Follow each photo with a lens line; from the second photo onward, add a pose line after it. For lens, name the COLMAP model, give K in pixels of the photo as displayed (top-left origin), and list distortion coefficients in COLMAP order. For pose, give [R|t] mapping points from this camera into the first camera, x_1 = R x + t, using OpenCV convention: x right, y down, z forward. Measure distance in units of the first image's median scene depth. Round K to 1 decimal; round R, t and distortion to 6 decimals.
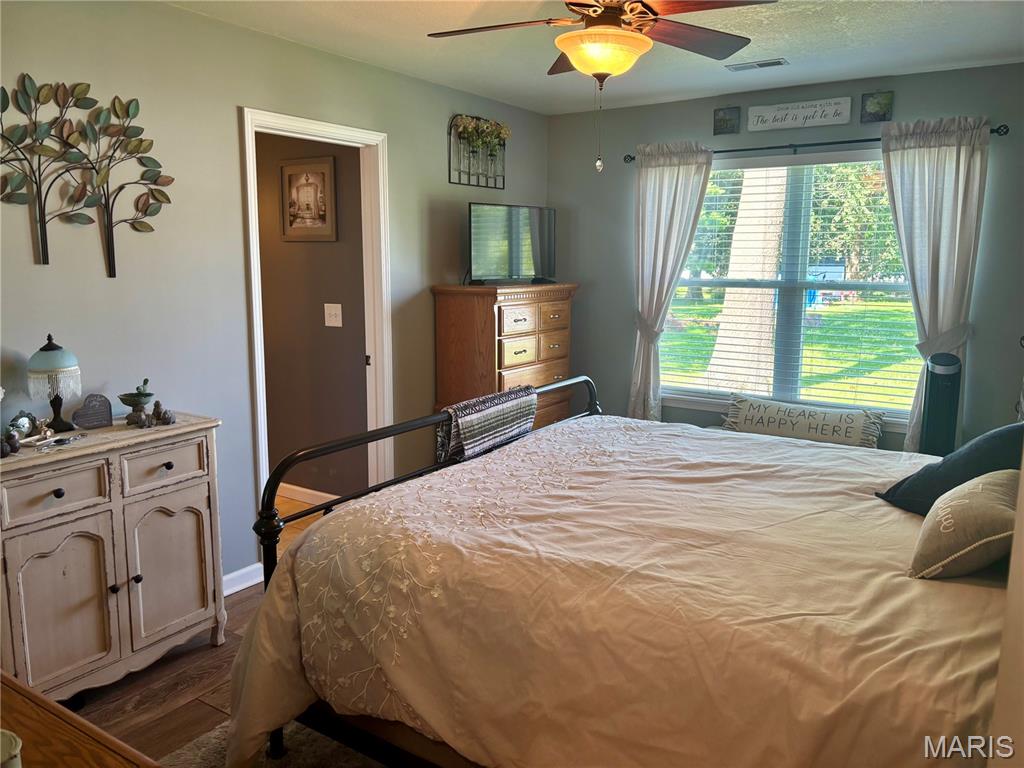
lens RADIAL K [[762.2, 0, 512.0], [0, 762.2, 384.0], [0, 0, 1]] dist [0.050954, -0.060226]
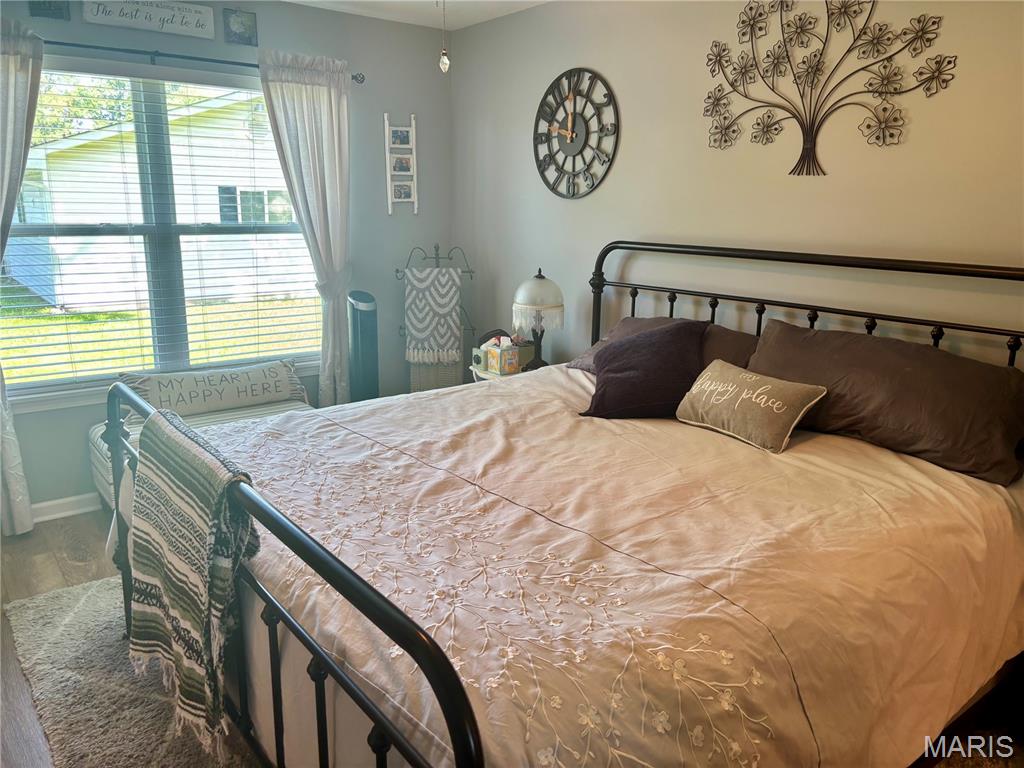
lens RADIAL K [[762.2, 0, 512.0], [0, 762.2, 384.0], [0, 0, 1]] dist [0.050954, -0.060226]
pose [[0.328409, -0.217074, 0.919253, -0.585742], [0.146796, 0.973137, 0.177355, -0.115127], [-0.933059, 0.076698, 0.351452, 0.721711]]
